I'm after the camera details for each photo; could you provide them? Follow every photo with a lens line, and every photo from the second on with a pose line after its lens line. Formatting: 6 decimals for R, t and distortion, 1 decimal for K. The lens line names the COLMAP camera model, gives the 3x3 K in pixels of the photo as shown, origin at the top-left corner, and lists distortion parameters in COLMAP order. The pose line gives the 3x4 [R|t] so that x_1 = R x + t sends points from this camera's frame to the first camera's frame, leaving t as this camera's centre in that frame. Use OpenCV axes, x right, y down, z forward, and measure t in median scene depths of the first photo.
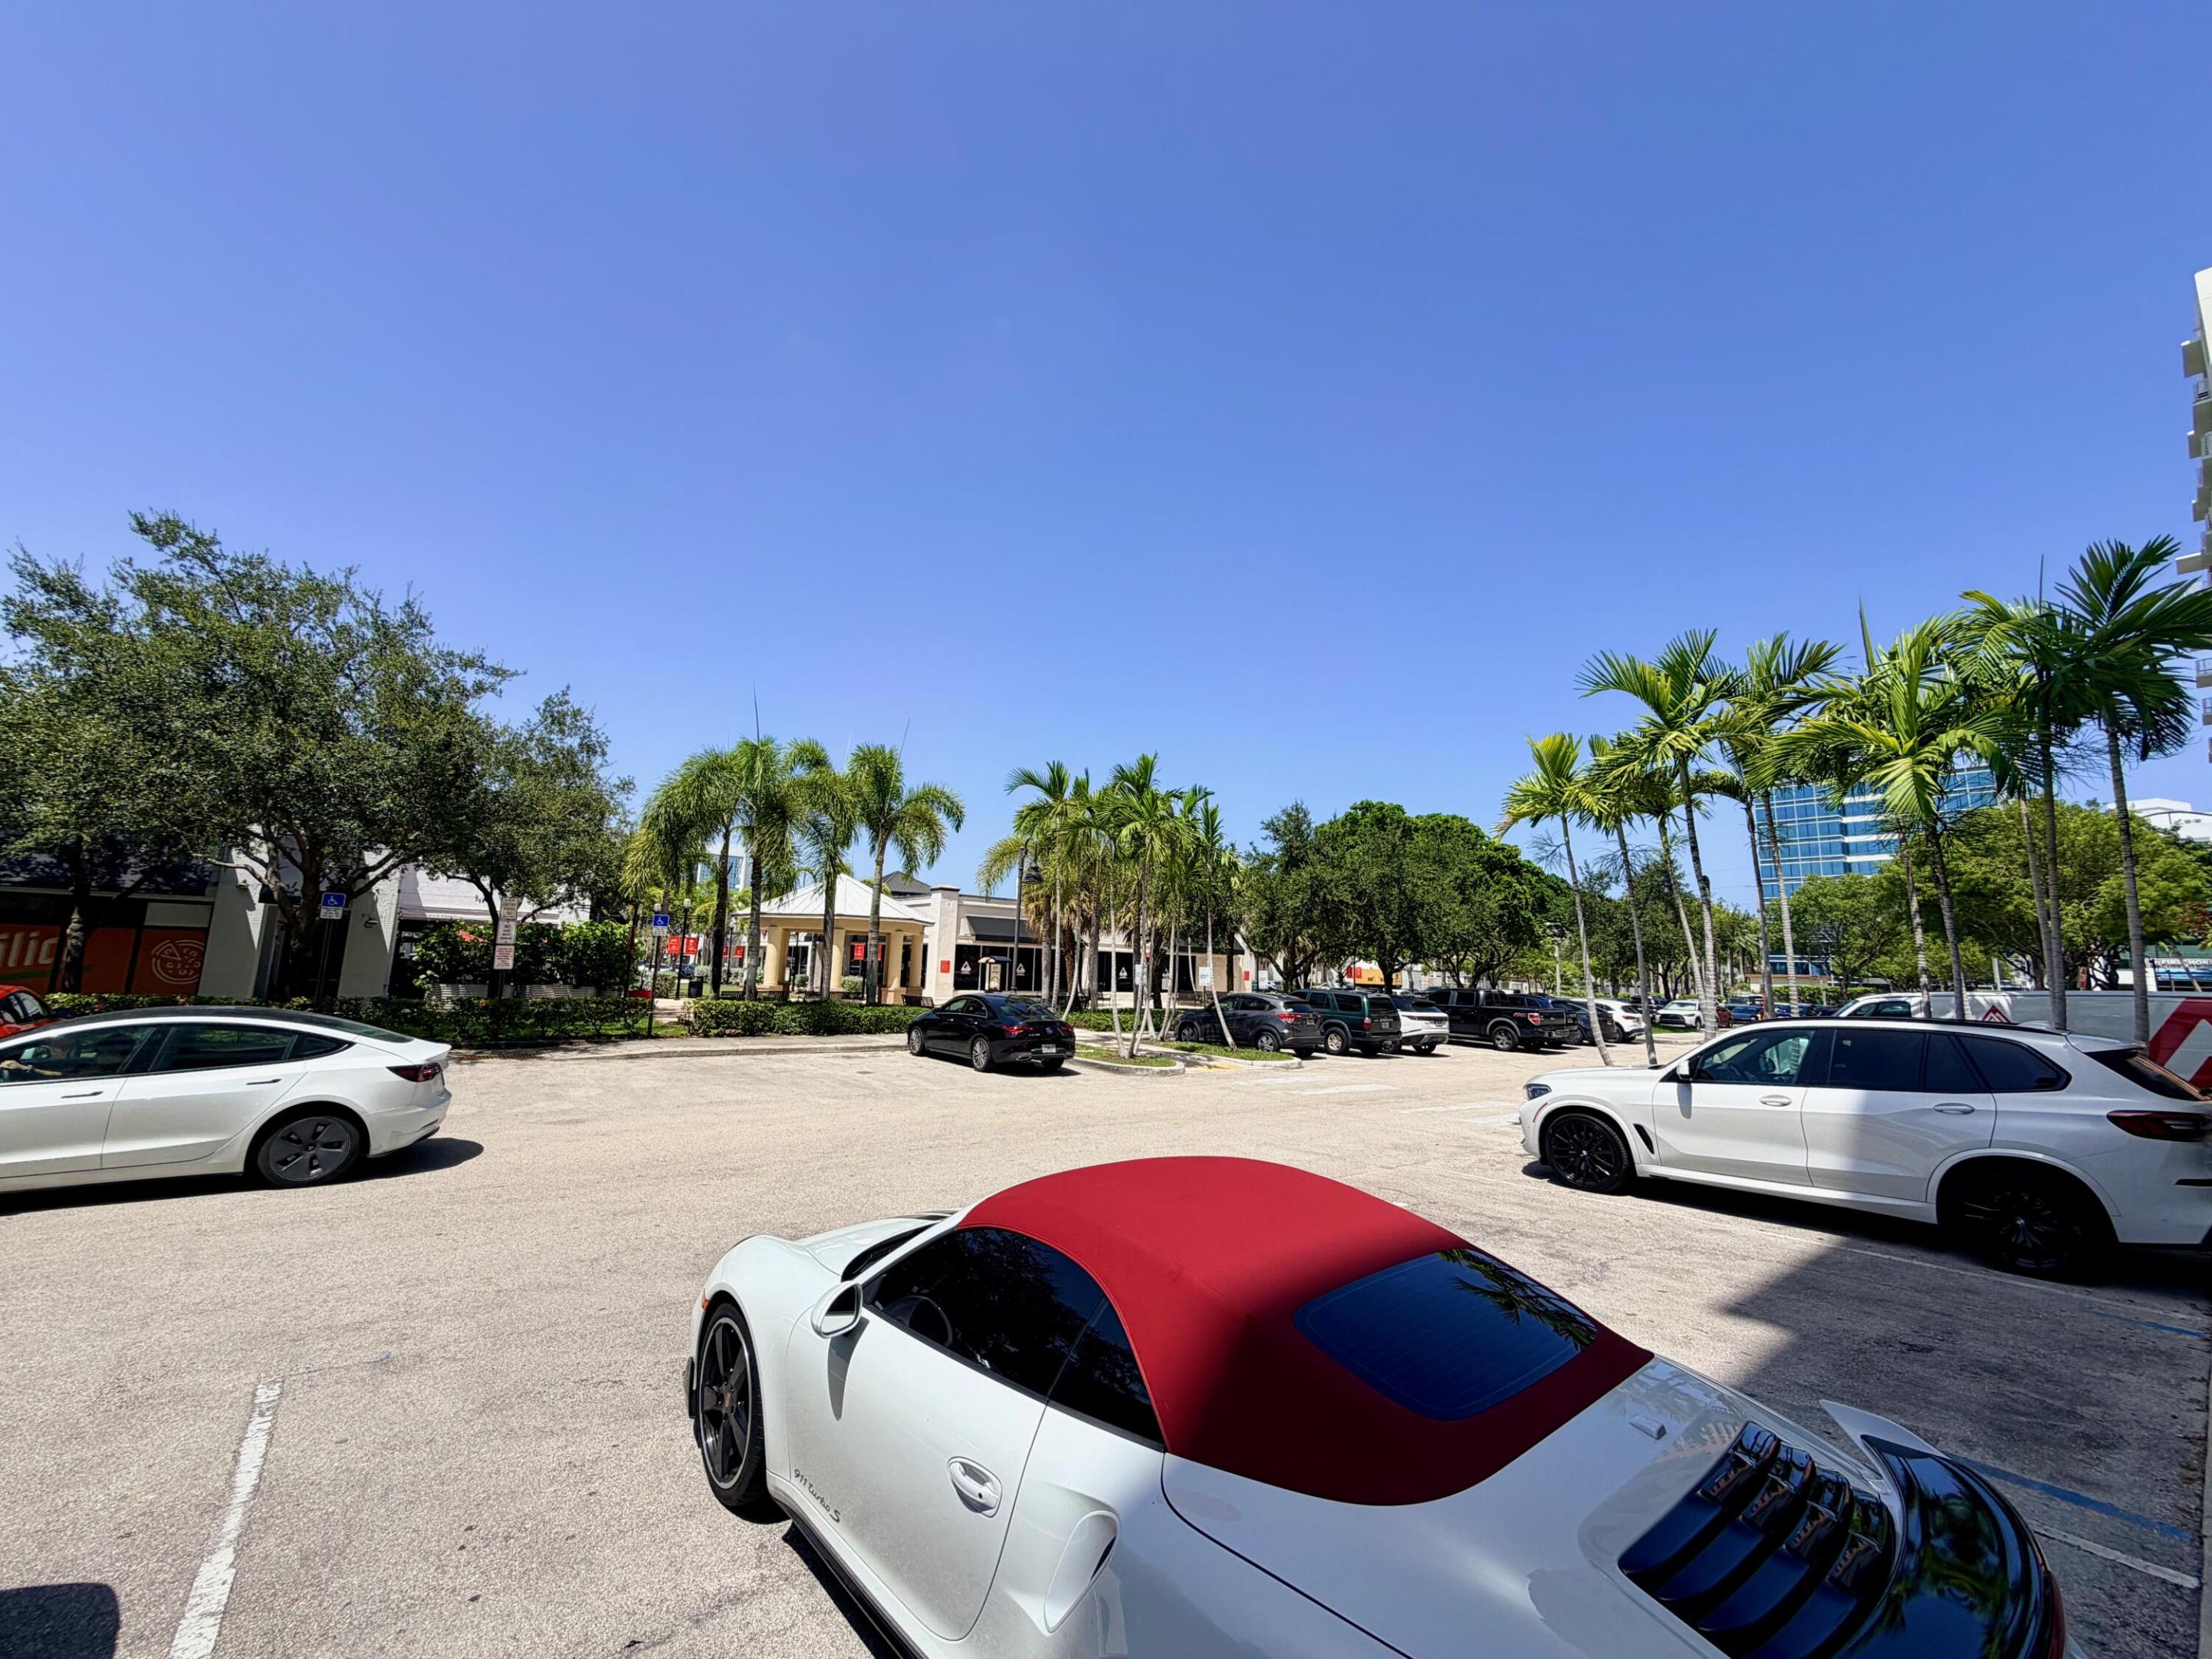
lens RADIAL K [[881.5, 0, 1097.4], [0, 881.5, 830.4], [0, 0, 1]] dist [0.000335, -0.000077]
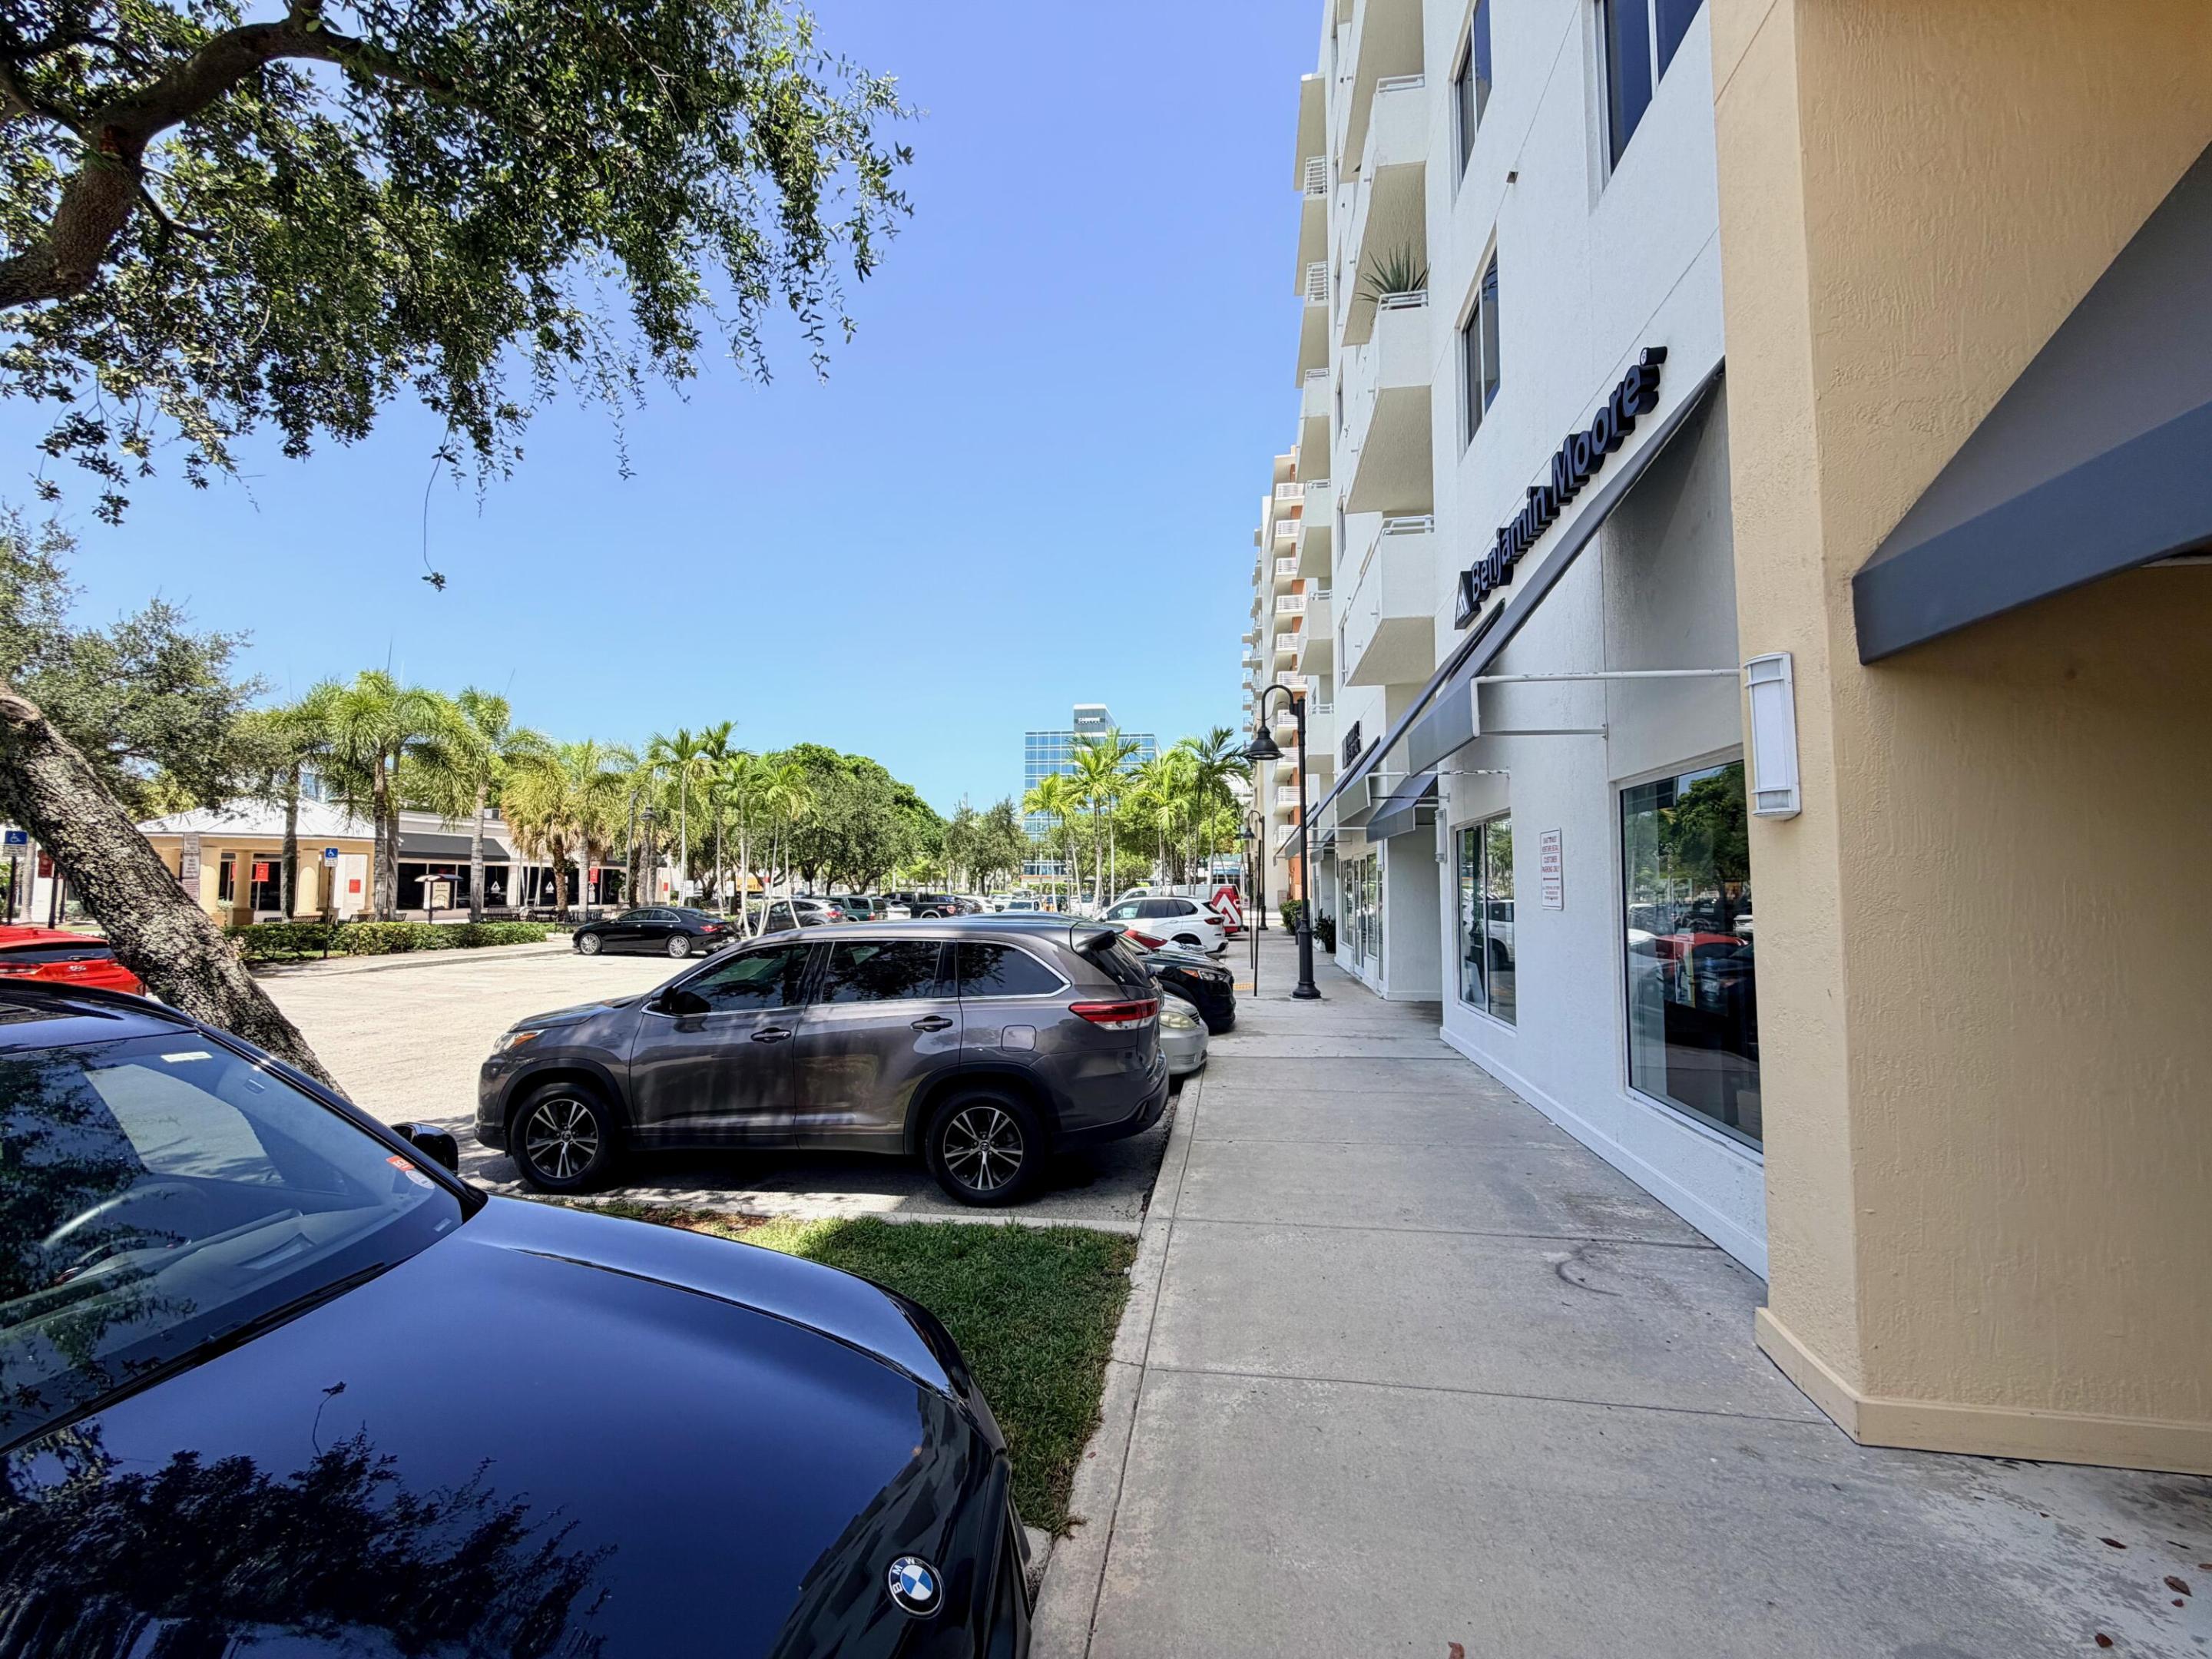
lens RADIAL K [[881.5, 0, 1097.4], [0, 881.5, 830.4], [0, 0, 1]] dist [0.000335, -0.000077]
pose [[0.736845, 0.014071, 0.675915, -0.421270], [-0.085909, 0.993627, 0.072968, -0.067811], [-0.670581, -0.111833, 0.733358, -0.339948]]
